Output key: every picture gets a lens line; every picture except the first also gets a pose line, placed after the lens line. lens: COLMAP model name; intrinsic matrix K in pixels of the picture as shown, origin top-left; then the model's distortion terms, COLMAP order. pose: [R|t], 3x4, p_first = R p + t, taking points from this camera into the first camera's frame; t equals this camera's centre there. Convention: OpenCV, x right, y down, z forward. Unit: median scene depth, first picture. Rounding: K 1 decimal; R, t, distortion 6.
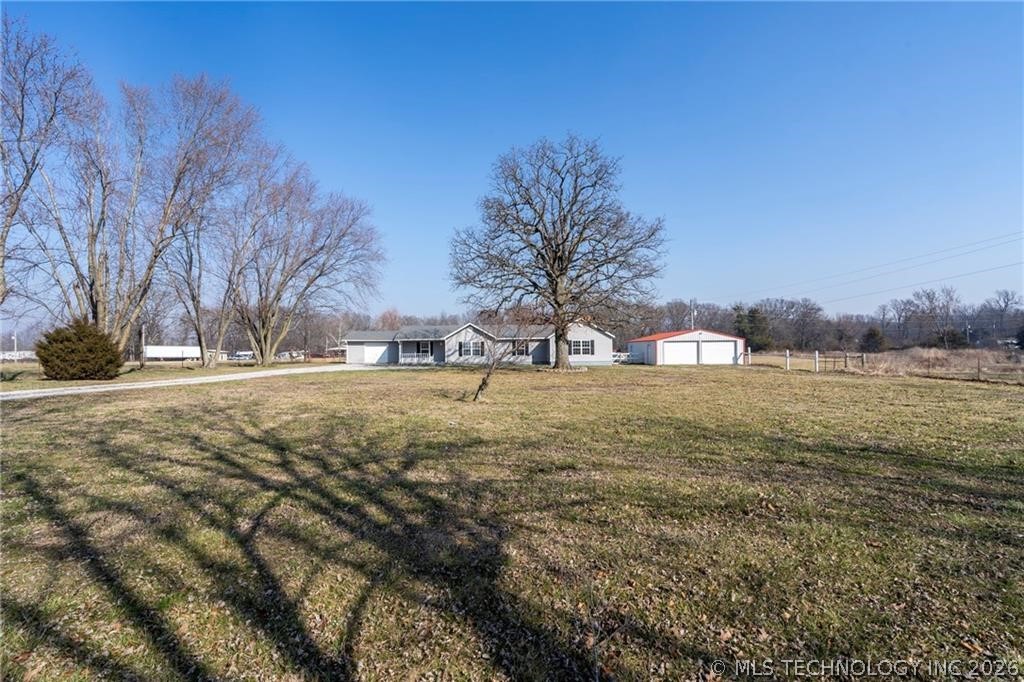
lens RADIAL K [[465.4, 0, 512.0], [0, 465.4, 341.0], [0, 0, 1]] dist [0.001545, 0.000073]
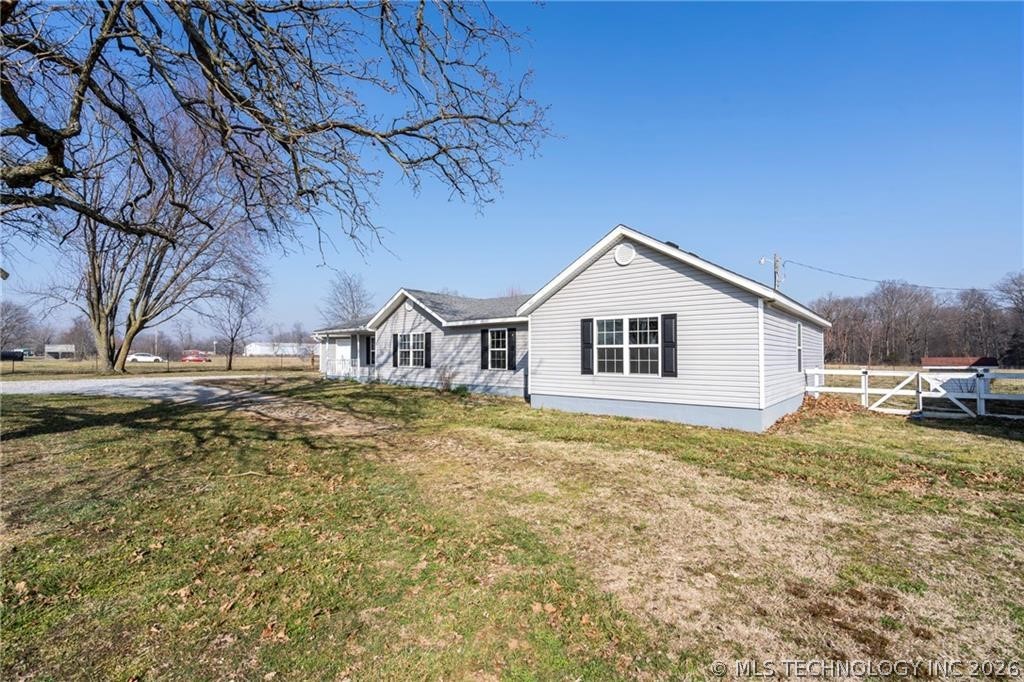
lens RADIAL K [[465.4, 0, 512.0], [0, 465.4, 341.0], [0, 0, 1]] dist [0.001545, 0.000073]
pose [[0.747169, -0.009510, -0.664566, 0.263093], [-0.000288, 0.999893, -0.014632, 0.014581], [0.664634, 0.011125, 0.747086, 0.742840]]
